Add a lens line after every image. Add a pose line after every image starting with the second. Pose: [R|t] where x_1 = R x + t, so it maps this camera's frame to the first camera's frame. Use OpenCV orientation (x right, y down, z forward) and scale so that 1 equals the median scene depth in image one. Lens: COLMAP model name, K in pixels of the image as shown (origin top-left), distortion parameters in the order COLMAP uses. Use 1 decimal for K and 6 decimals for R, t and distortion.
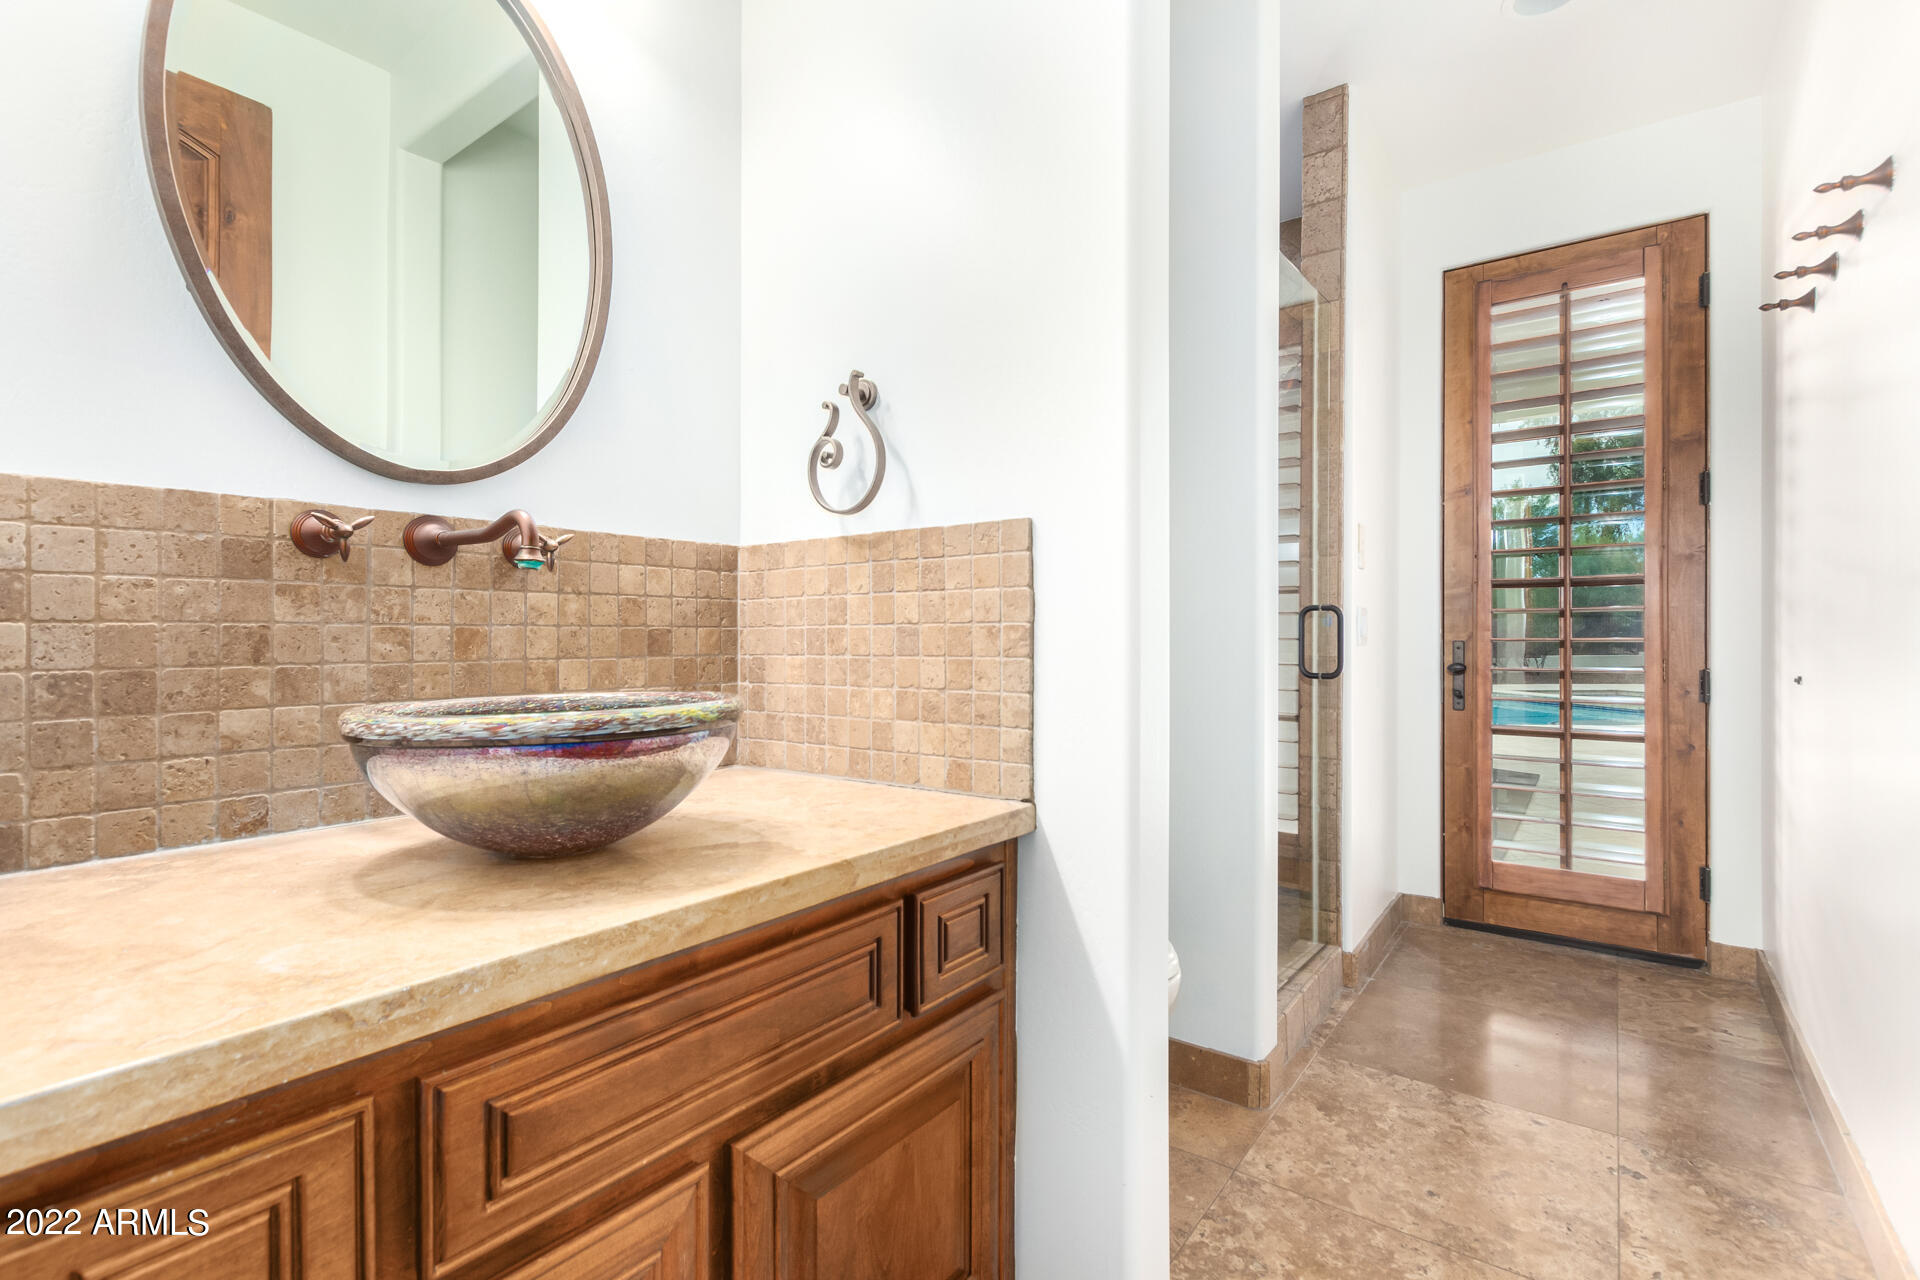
lens RADIAL K [[875.8, 0, 957.6], [0, 875.8, 633.1], [0, 0, 1]] dist [0.000039, -0.001688]
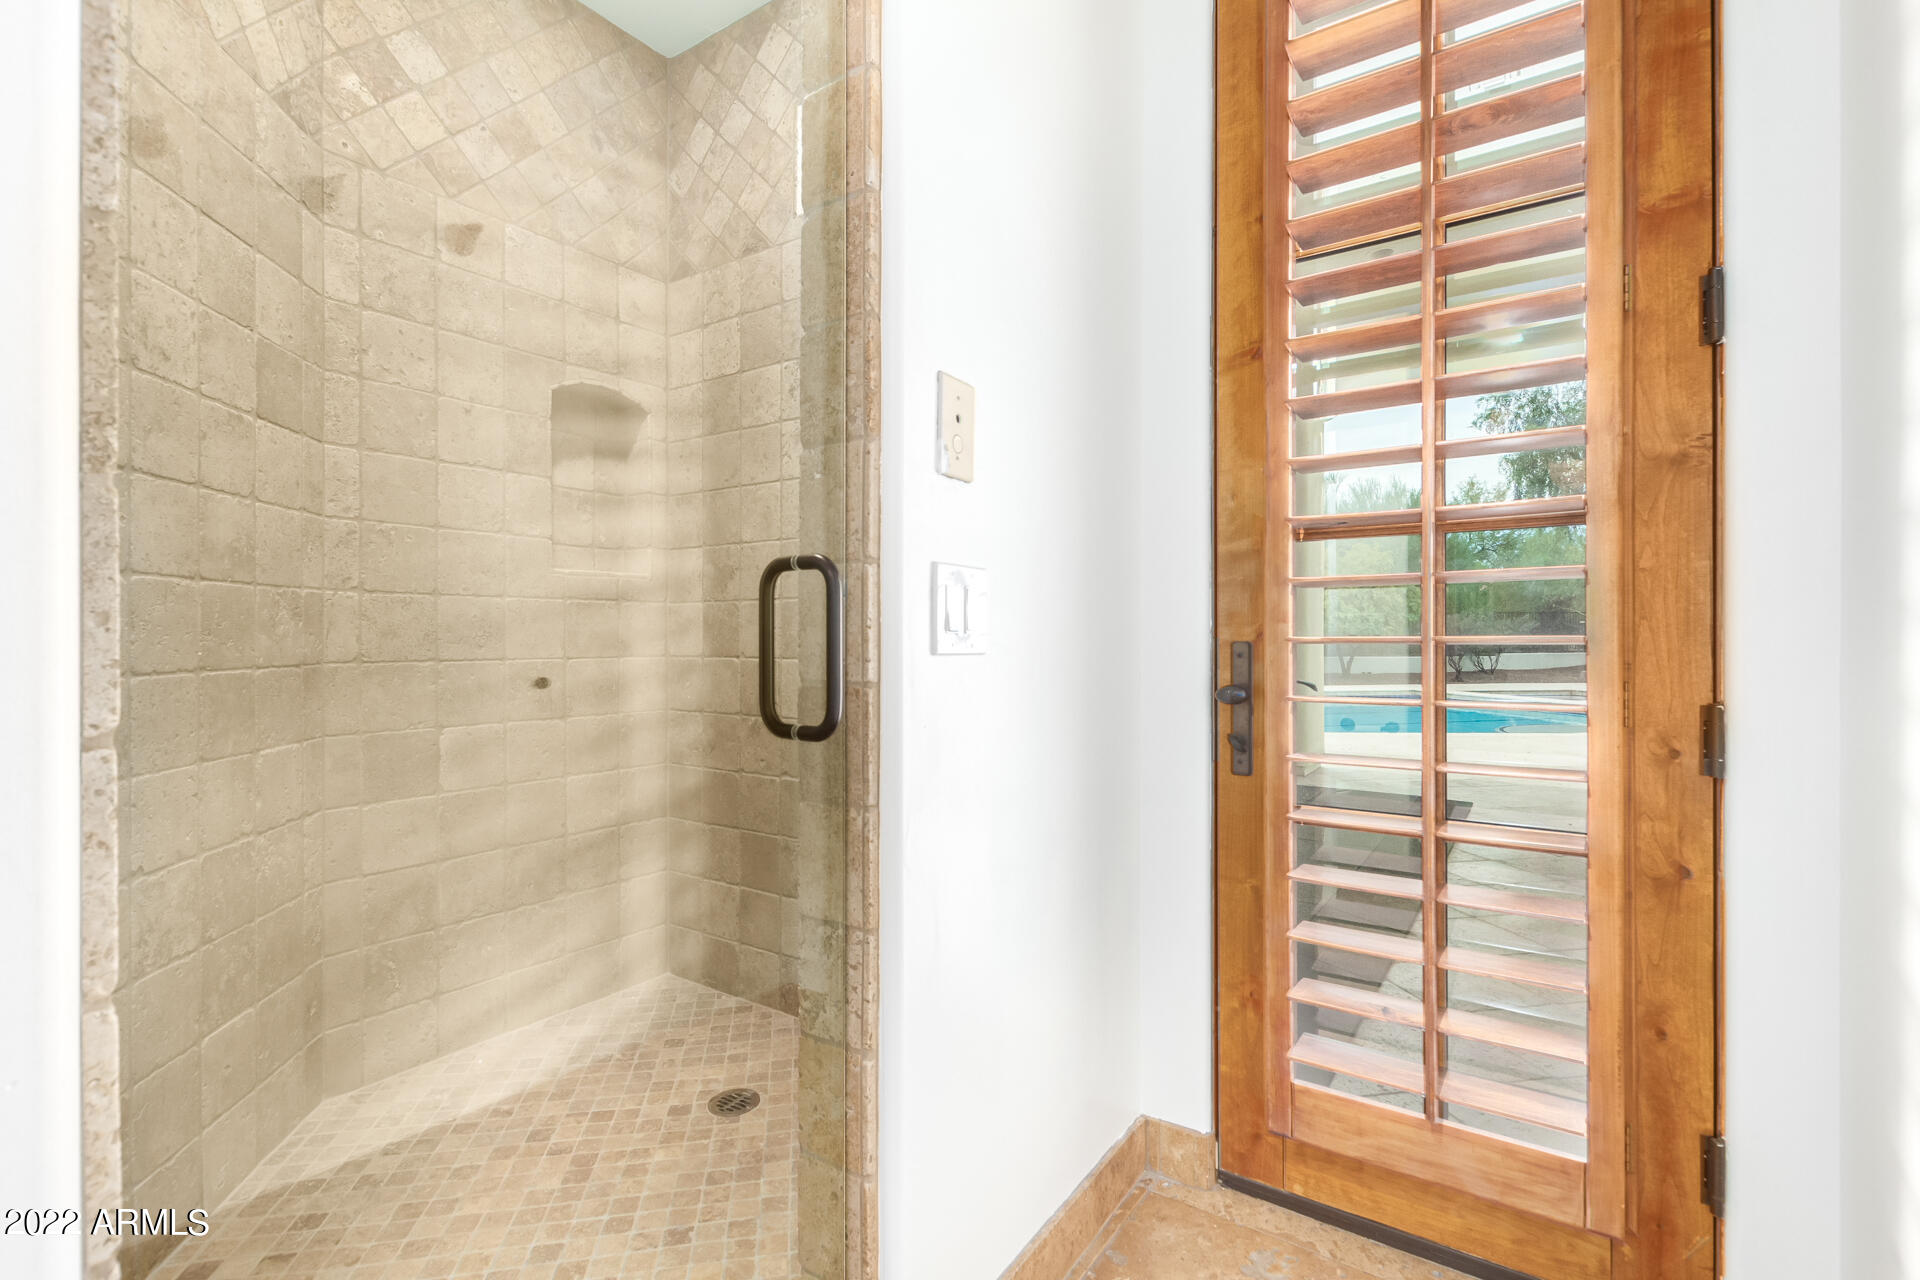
lens RADIAL K [[875.8, 0, 964.8], [0, 875.8, 633.0], [0, 0, 1]] dist [0.000039, -0.001688]
pose [[0.999101, -0.002052, 0.042341, 0.437801], [0.001982, 0.999997, 0.001699, 0.002651], [-0.042344, -0.001614, 0.999102, 0.551576]]
